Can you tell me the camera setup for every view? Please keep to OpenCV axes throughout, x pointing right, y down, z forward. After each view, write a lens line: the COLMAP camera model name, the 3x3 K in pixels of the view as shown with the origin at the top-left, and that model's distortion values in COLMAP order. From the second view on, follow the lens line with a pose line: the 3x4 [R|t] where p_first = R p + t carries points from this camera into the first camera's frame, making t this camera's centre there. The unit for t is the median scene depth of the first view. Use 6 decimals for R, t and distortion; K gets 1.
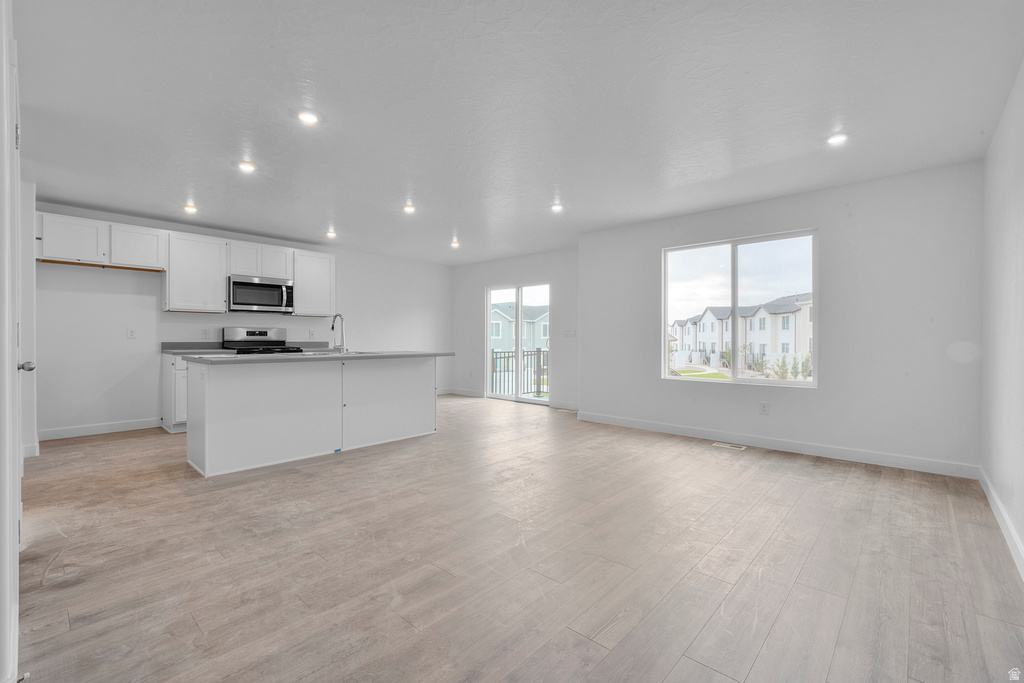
lens RADIAL K [[442.9, 0, 509.8], [0, 442.9, 337.2], [0, 0, 1]] dist [-0.002025, -0.001004]
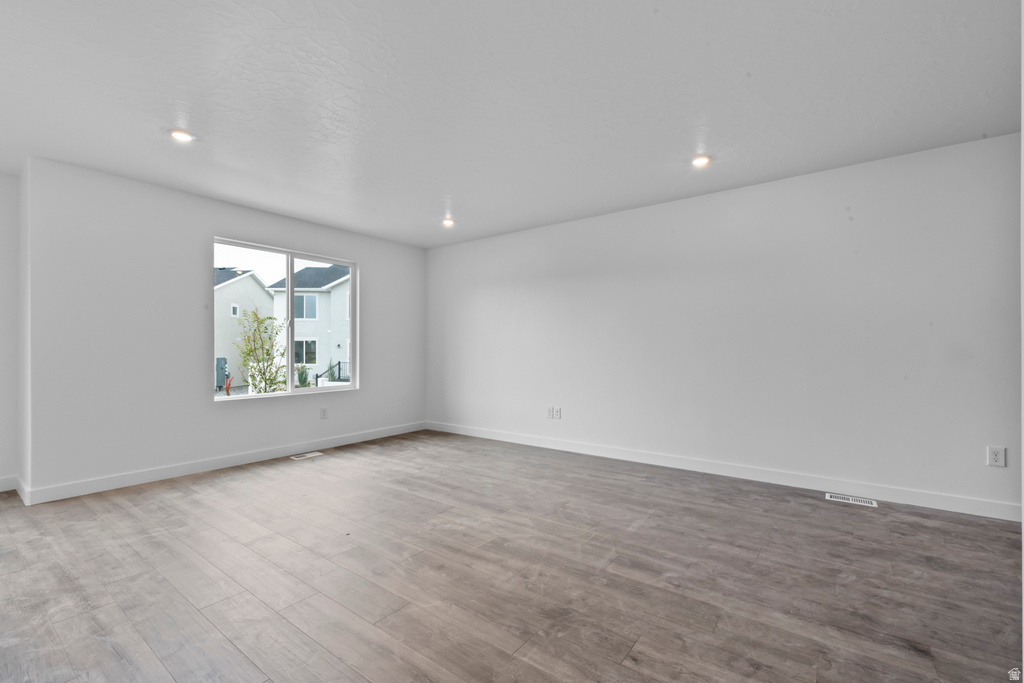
lens RADIAL K [[442.9, 0, 510.0], [0, 442.9, 352.0], [0, 0, 1]] dist [-0.002025, -0.001004]
pose [[-0.100199, -0.009713, 0.994920, -0.863542], [0.001467, 0.999950, 0.009910, -0.005182], [-0.994966, 0.002452, -0.100180, 0.967267]]
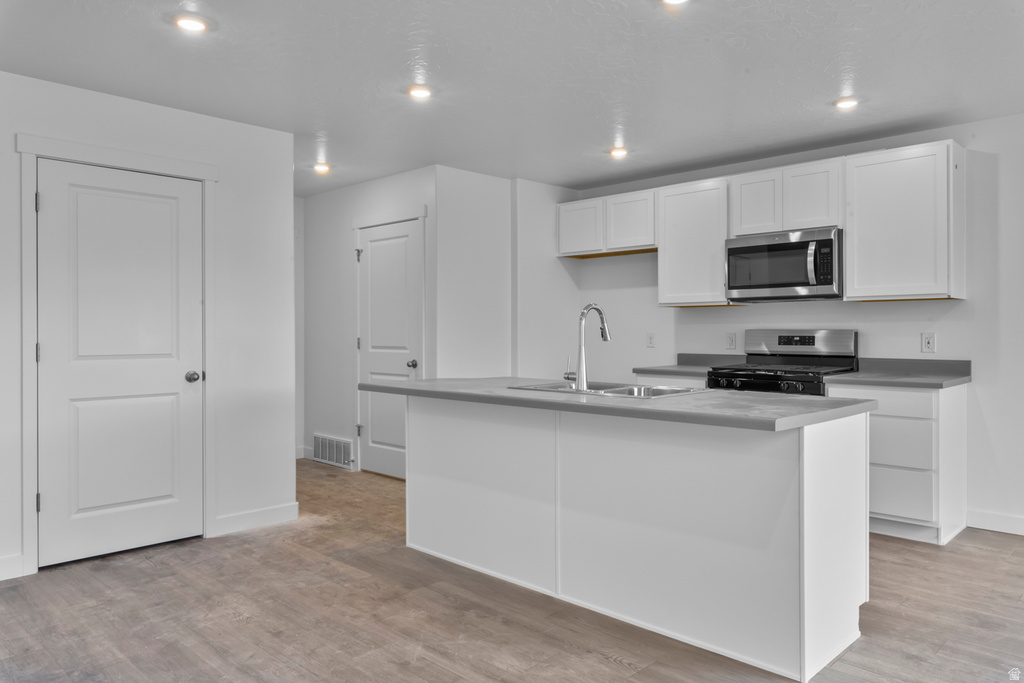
lens RADIAL K [[712.2, 0, 511.9], [0, 712.2, 336.9], [0, 0, 1]] dist [-0.005289, 0.000865]
pose [[-0.027397, 0.002365, -0.999622, 0.547428], [0.001536, 0.999996, 0.002324, -0.030720], [0.999623, -0.001472, -0.027400, 1.414324]]
